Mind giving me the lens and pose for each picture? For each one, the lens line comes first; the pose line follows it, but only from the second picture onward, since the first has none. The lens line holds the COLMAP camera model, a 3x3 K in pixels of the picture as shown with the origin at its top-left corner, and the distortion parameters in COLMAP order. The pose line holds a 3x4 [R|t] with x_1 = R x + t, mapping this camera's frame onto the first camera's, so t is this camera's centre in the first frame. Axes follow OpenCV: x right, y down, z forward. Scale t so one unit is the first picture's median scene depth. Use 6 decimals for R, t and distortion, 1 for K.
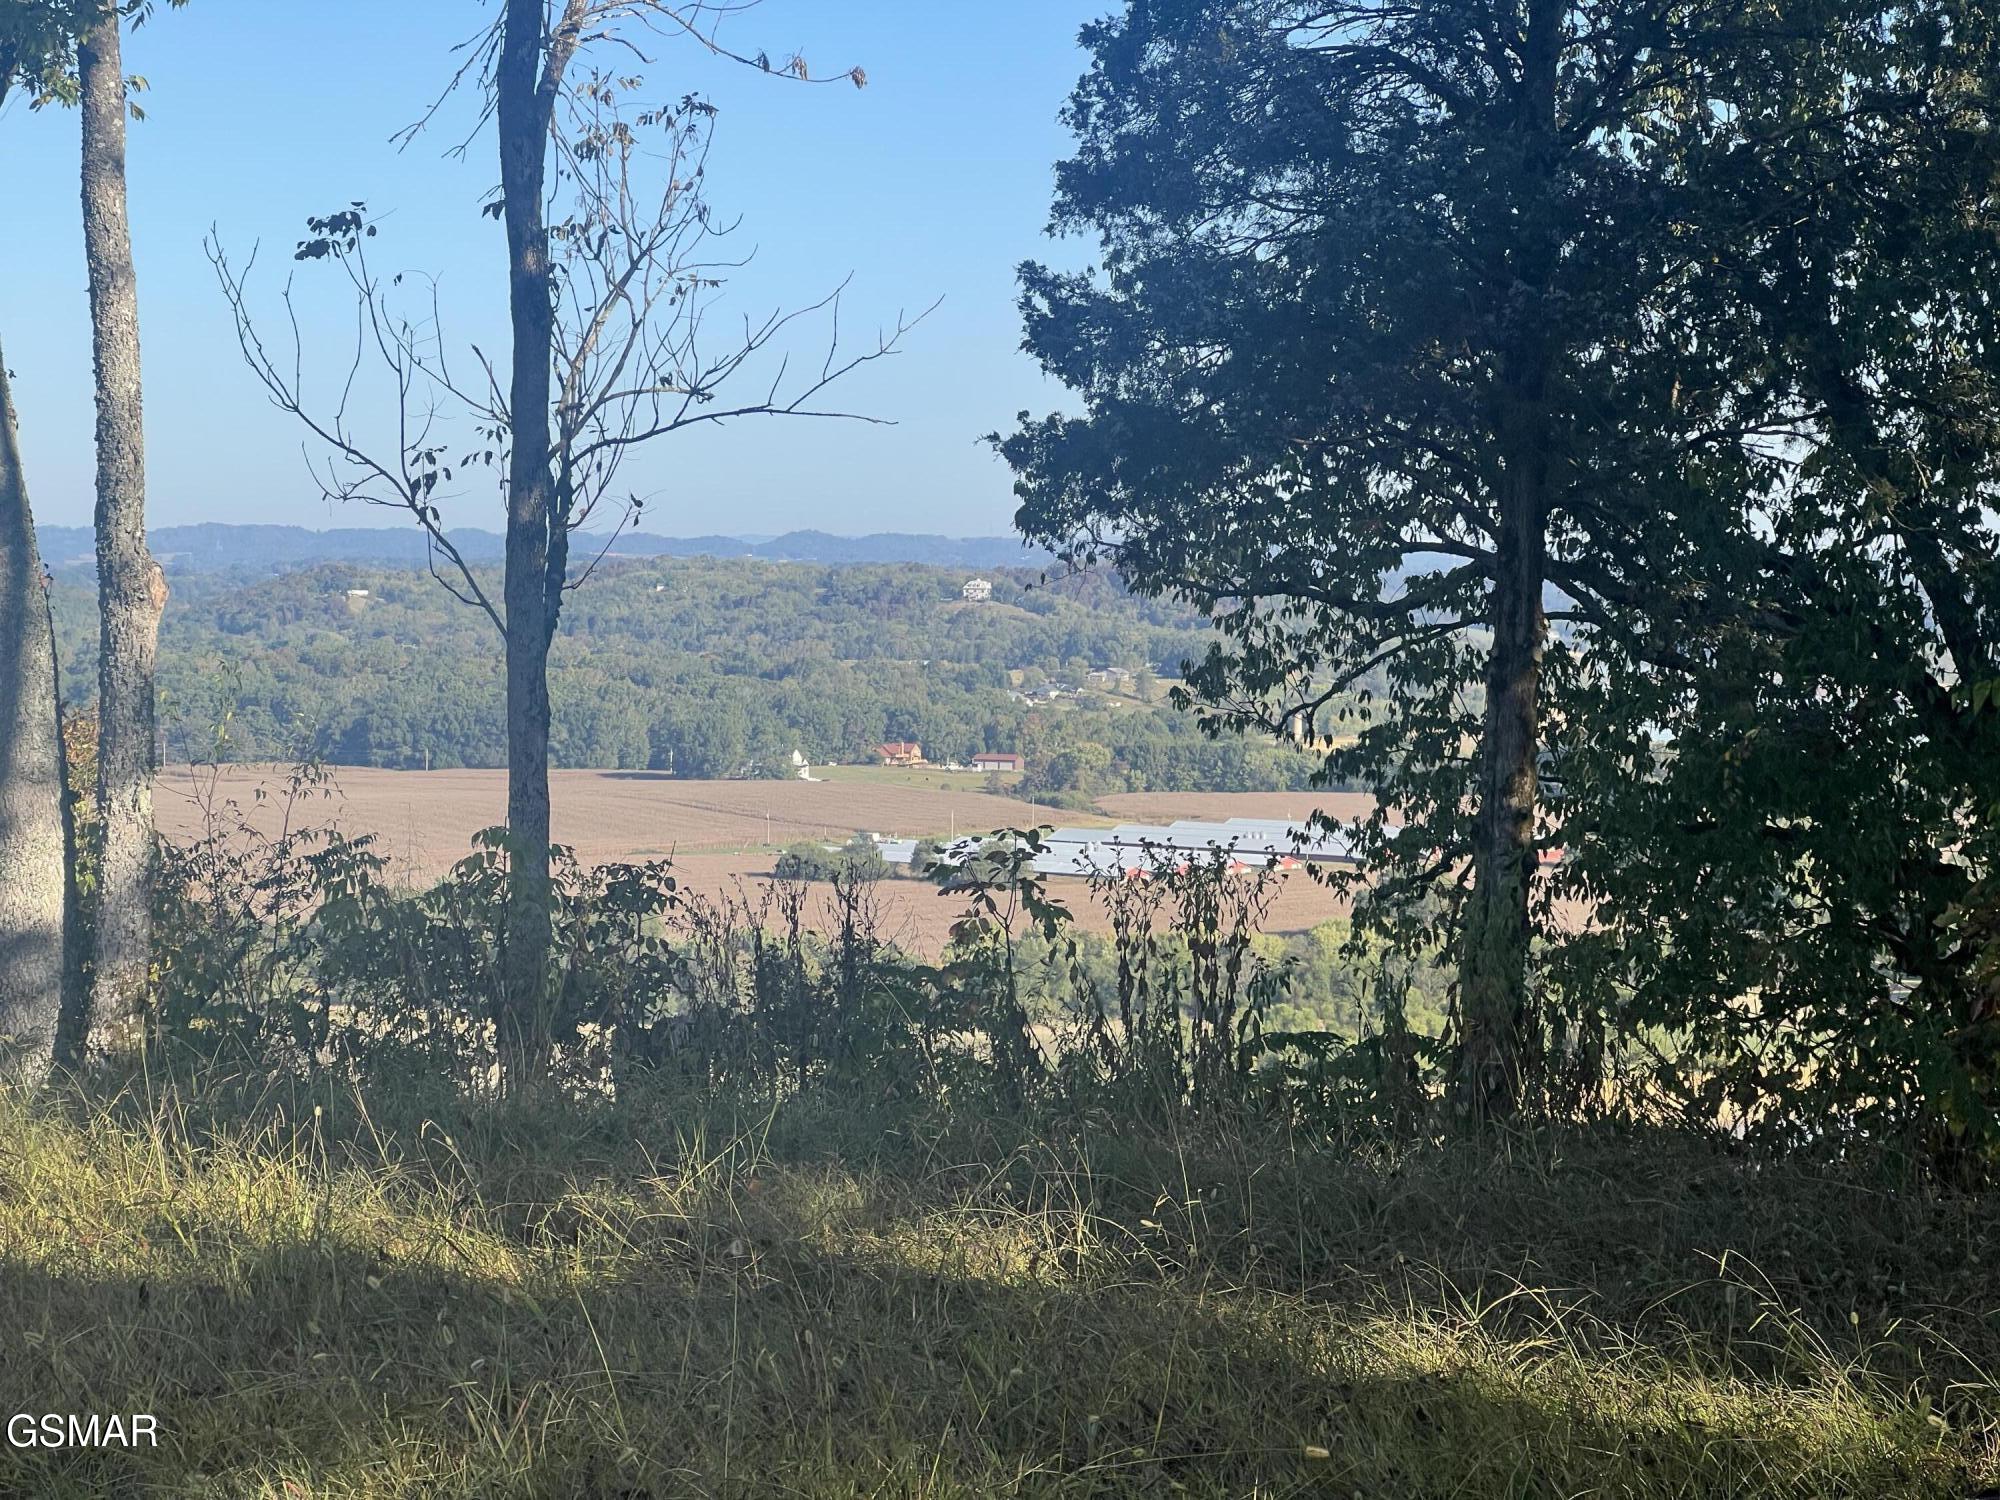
lens RADIAL K [[4475.3, 0, 1006.2], [0, 4475.3, 729.2], [0, 0, 1]] dist [0.097393, 0.000000]
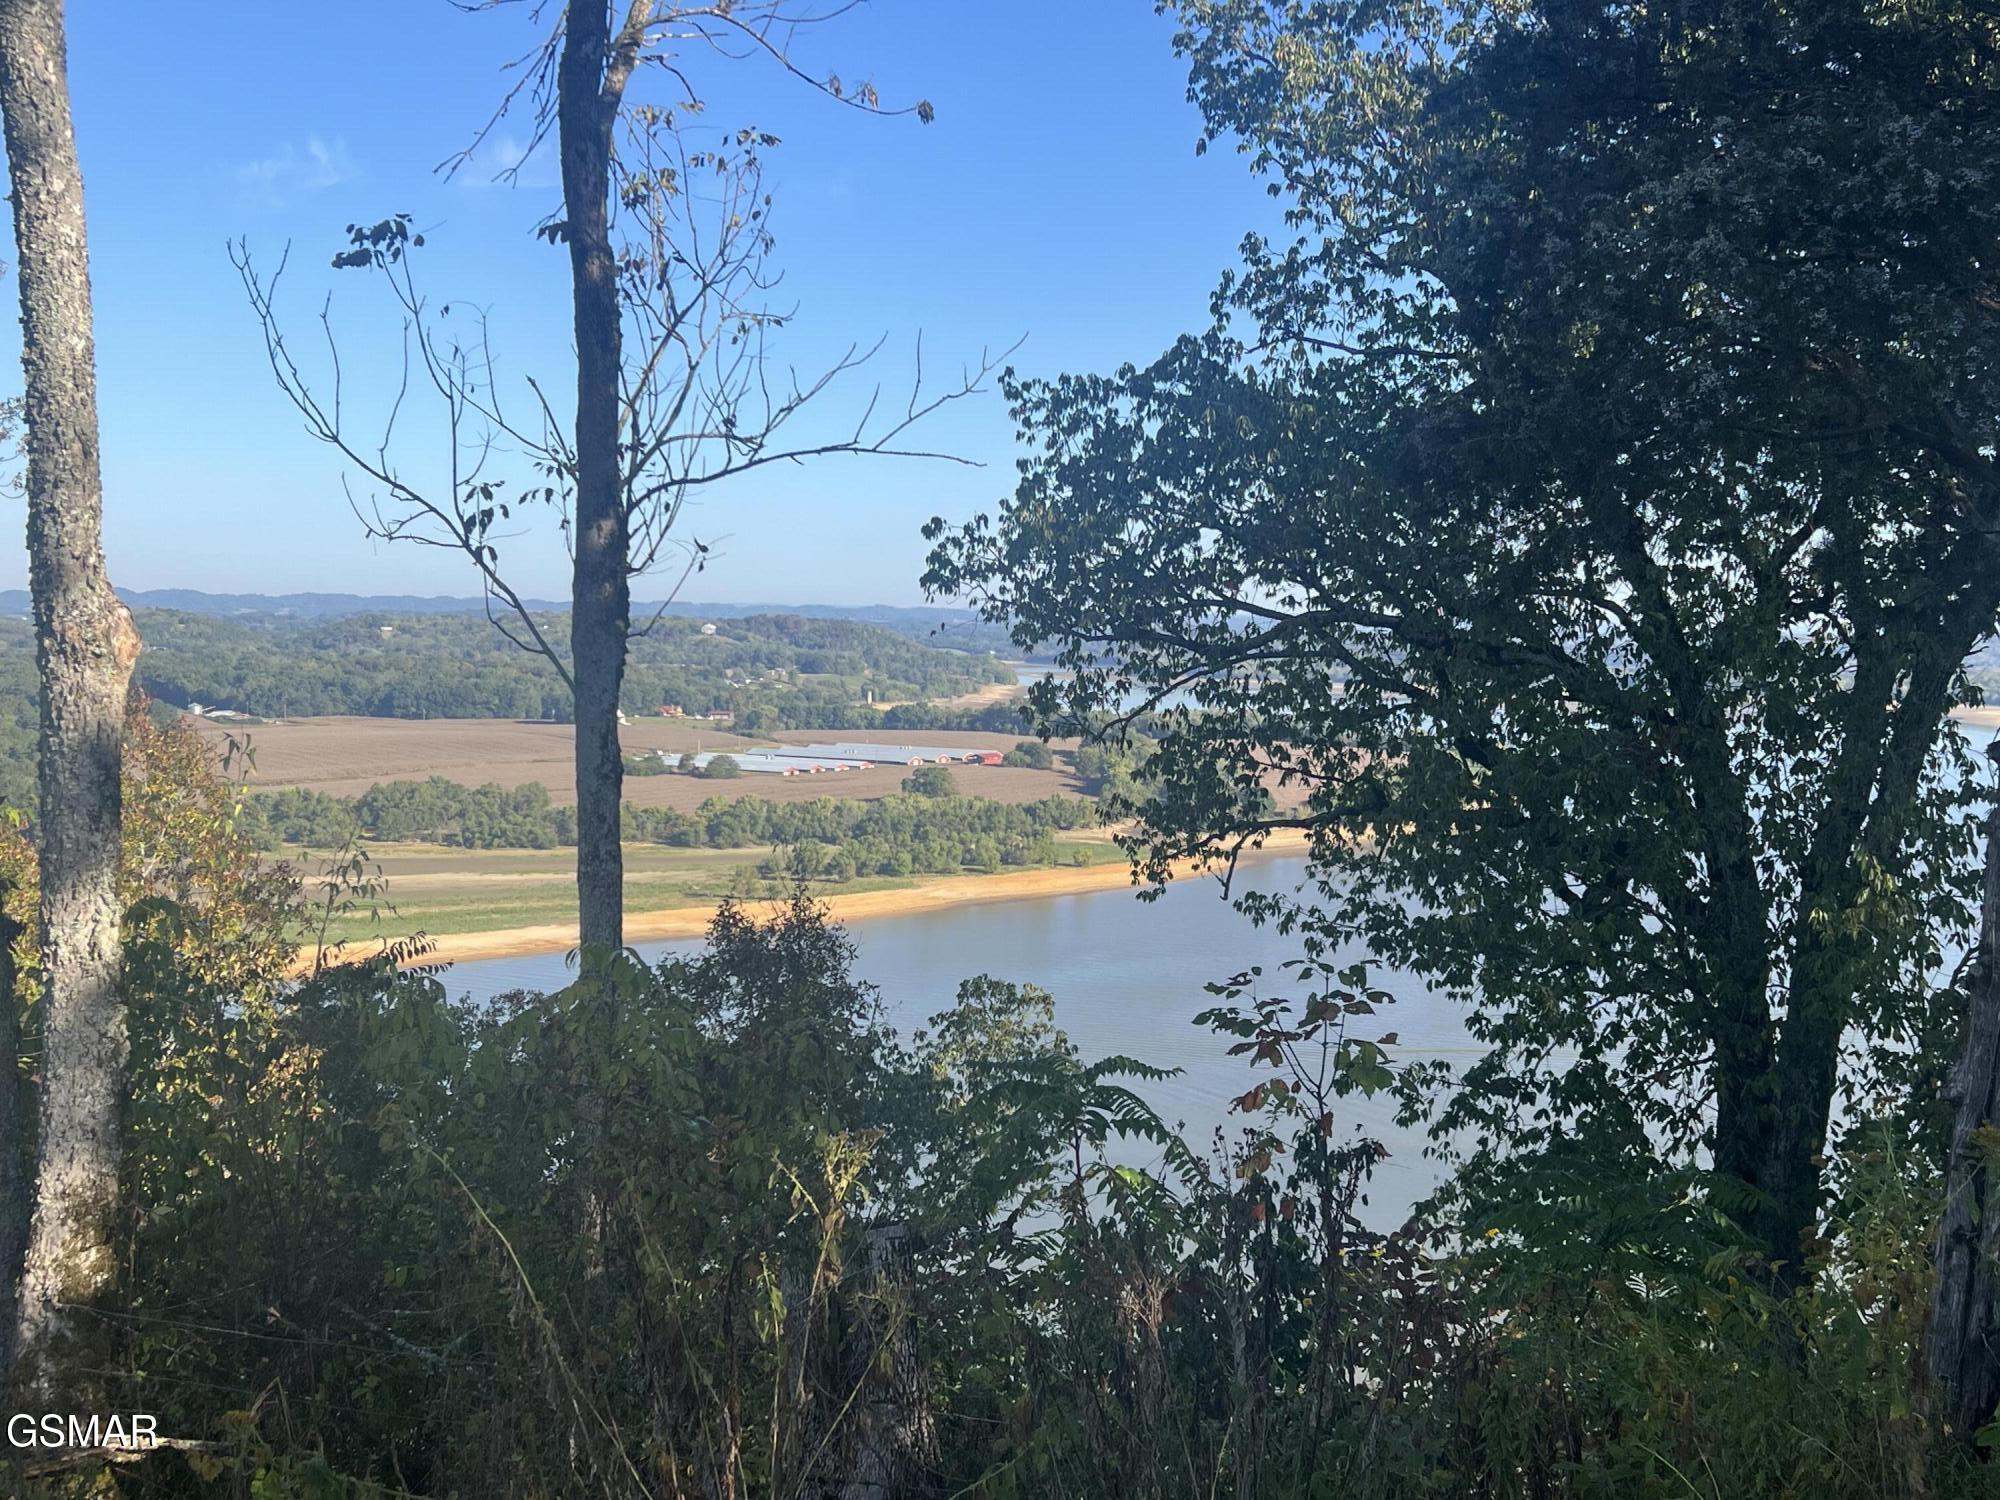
lens RADIAL K [[2098.8, 0, 986.6], [0, 2098.8, 769.8], [0, 0, 1]] dist [0.009792, 0.000000]
pose [[0.990950, -0.004353, 0.134159, -0.084061], [-0.000511, 0.999344, 0.036200, -0.019268], [-0.134228, -0.035941, 0.990298, 0.552530]]
